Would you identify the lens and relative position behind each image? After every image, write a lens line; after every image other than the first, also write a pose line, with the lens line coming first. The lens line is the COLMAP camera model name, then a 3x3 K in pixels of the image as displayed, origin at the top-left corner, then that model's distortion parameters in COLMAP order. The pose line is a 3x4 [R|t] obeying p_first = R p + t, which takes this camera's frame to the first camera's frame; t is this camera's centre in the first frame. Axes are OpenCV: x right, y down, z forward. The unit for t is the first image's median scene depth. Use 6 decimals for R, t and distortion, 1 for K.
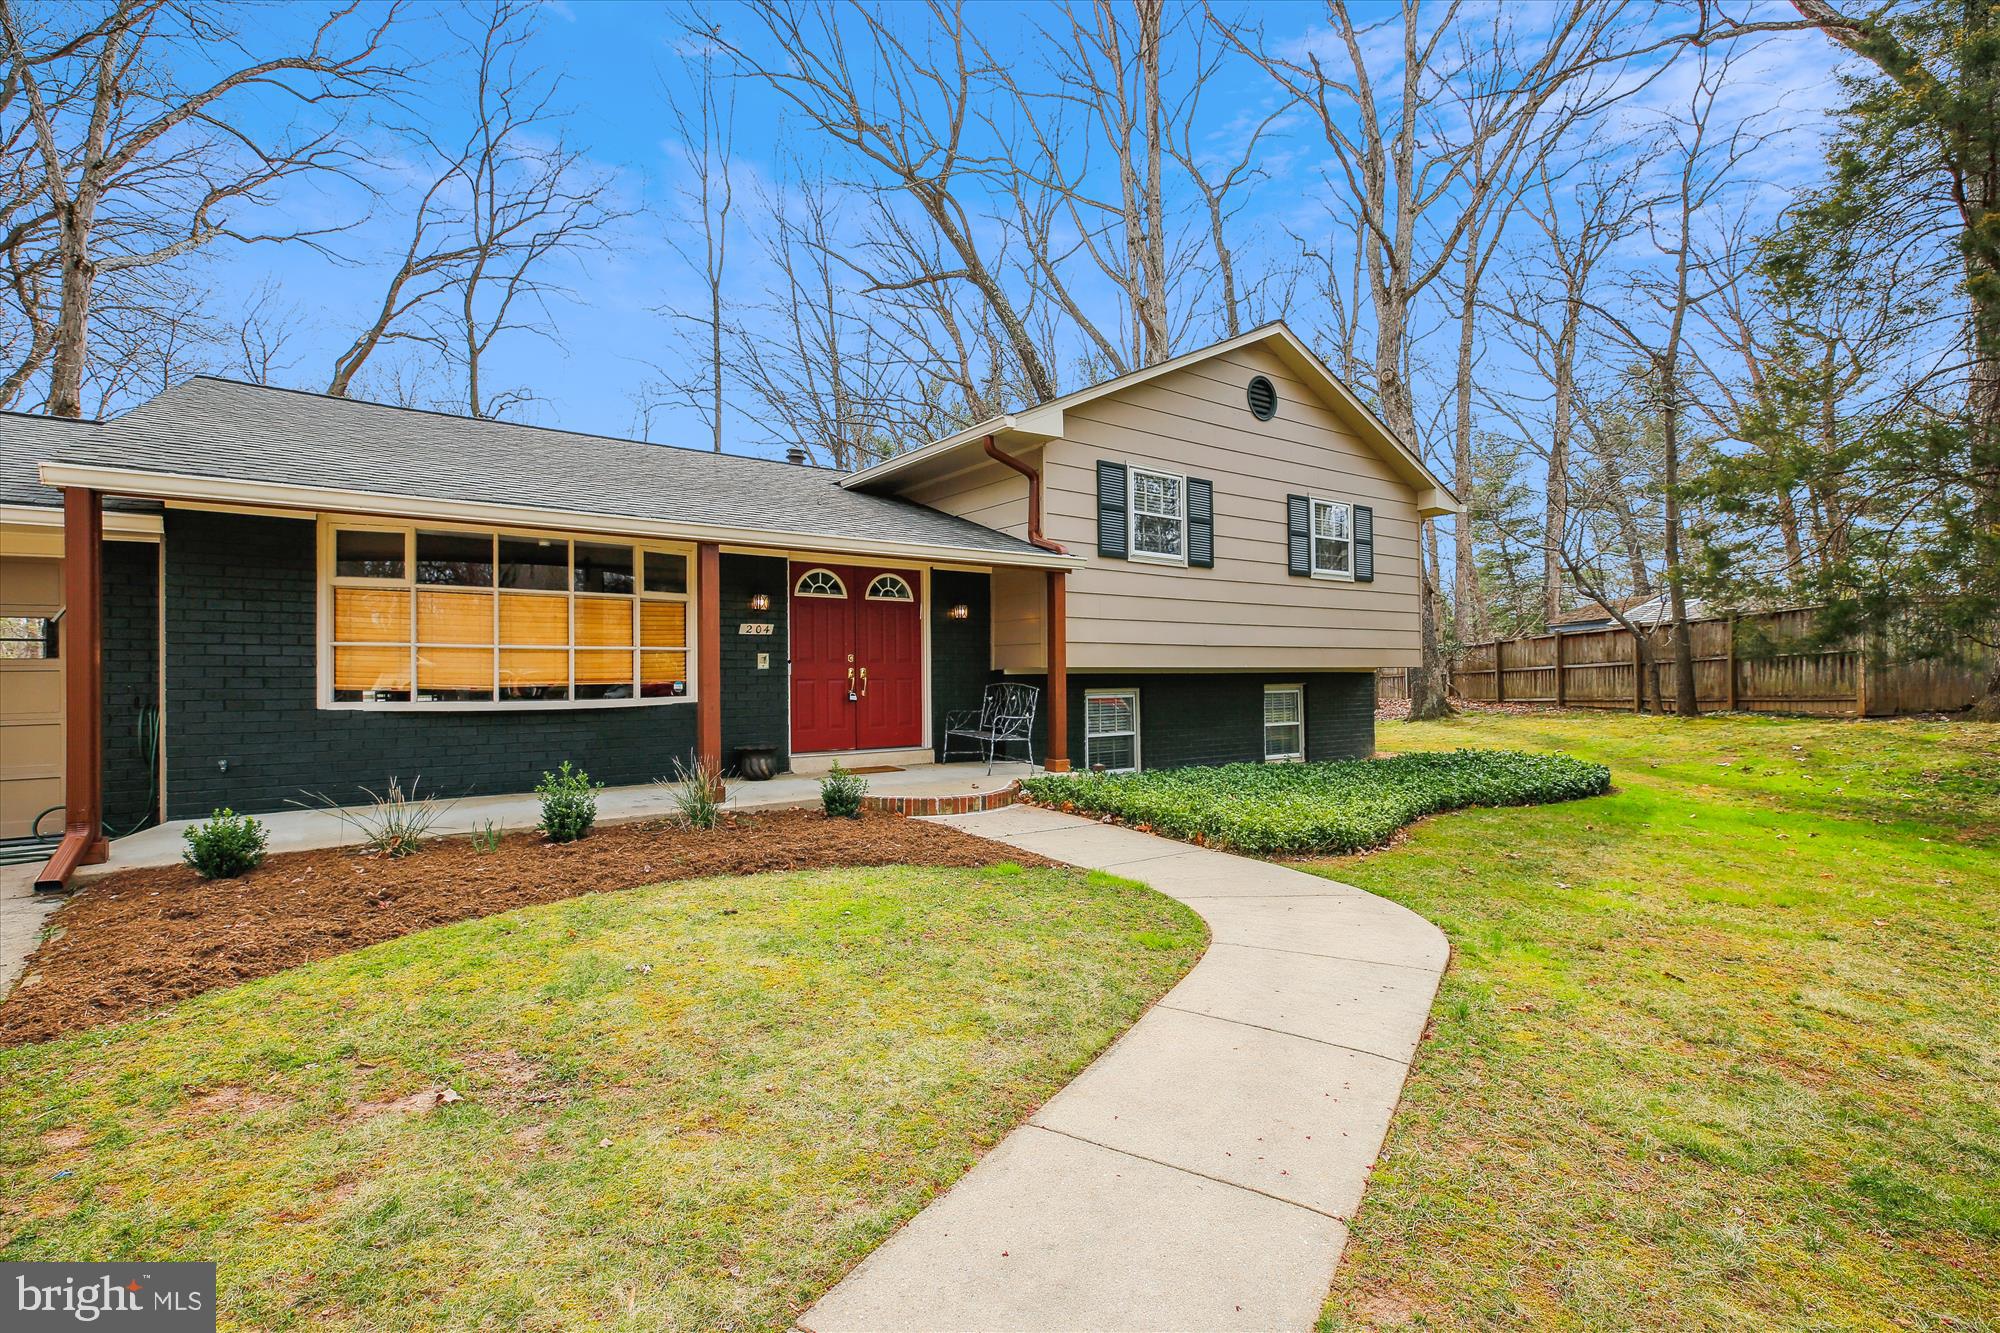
lens RADIAL K [[907.9, 0, 982.3], [0, 907.9, 658.1], [0, 0, 1]] dist [0.003086, 0.000628]
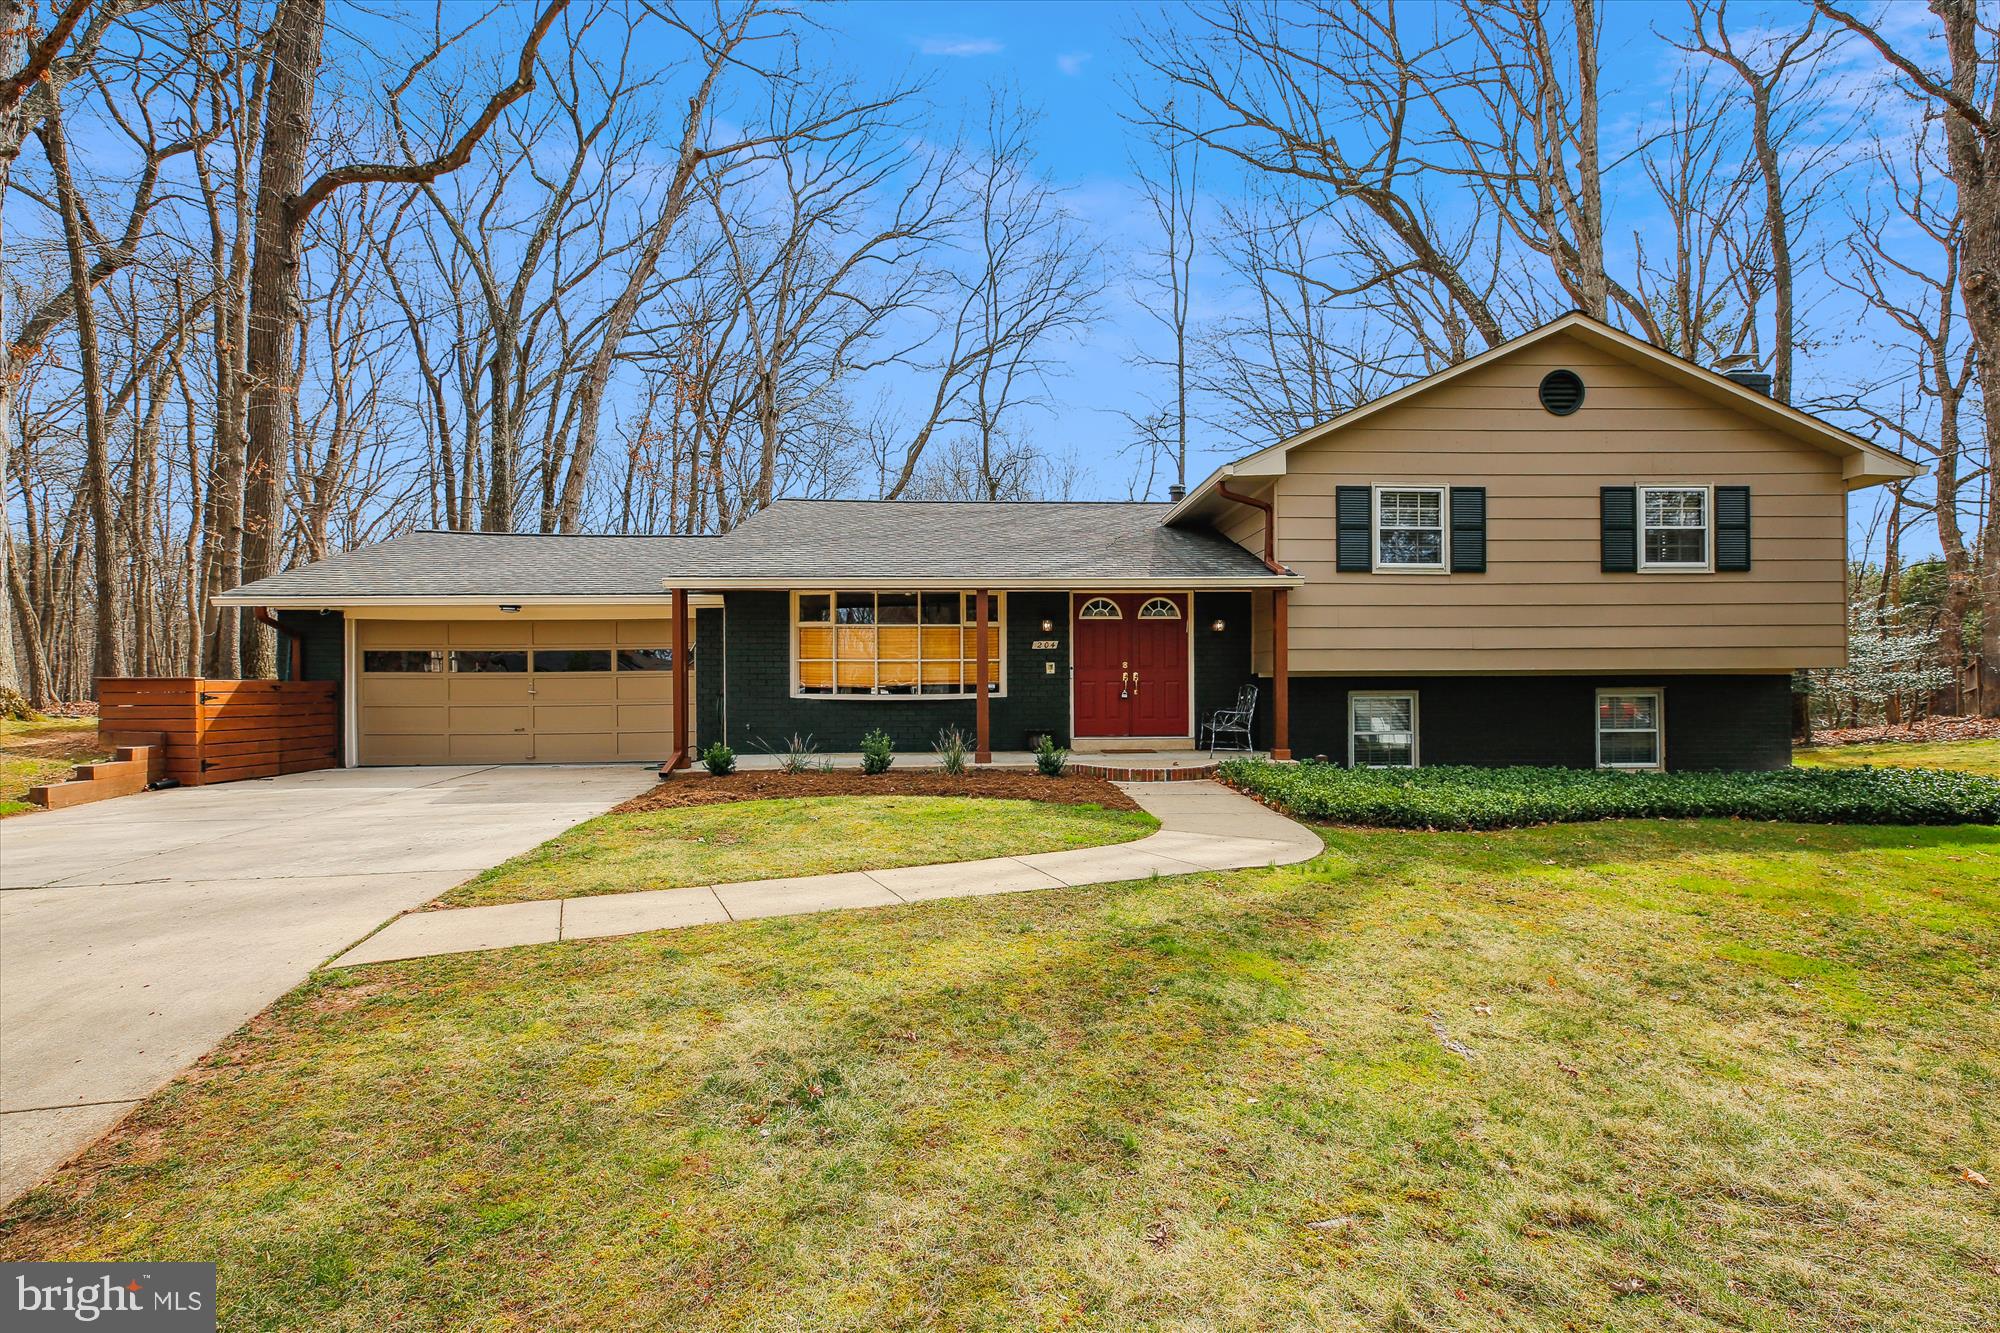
lens RADIAL K [[907.9, 0, 997.5], [0, 907.9, 668.3], [0, 0, 1]] dist [0.003086, 0.000628]
pose [[0.834903, -0.008062, -0.550338, 0.396439], [0.011251, 0.999934, 0.002421, -0.000406], [0.550282, -0.008213, 0.834939, -0.172467]]
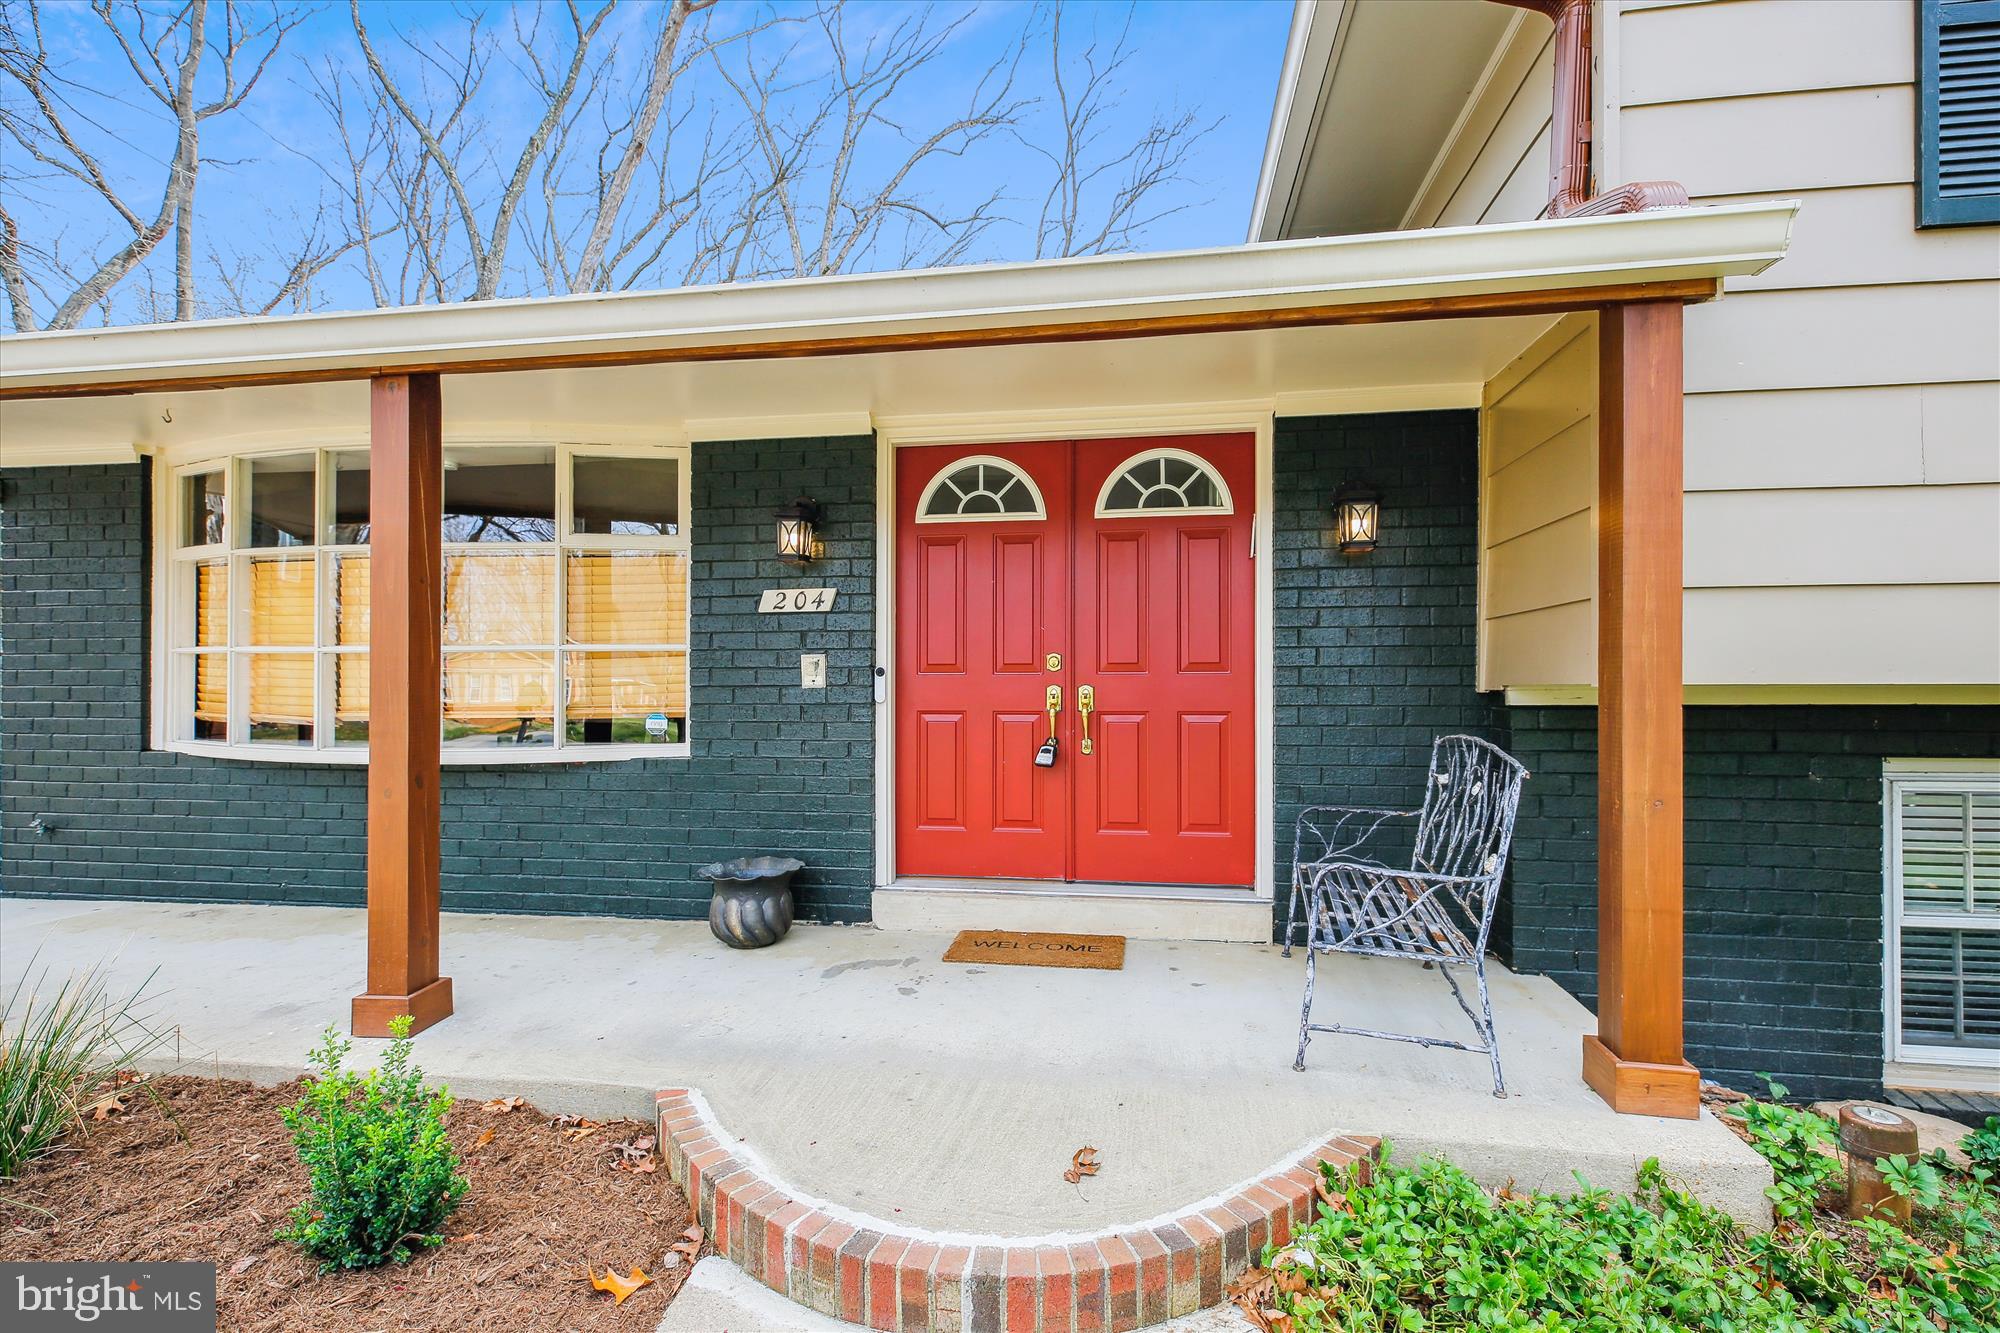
lens RADIAL K [[907.9, 0, 1000.9], [0, 907.9, 681.0], [0, 0, 1]] dist [0.003086, 0.000628]
pose [[0.721116, -0.000110, -0.692814, 0.121303], [0.010702, 0.999882, 0.010980, 0.003868], [0.692731, -0.015333, 0.721033, 0.650643]]
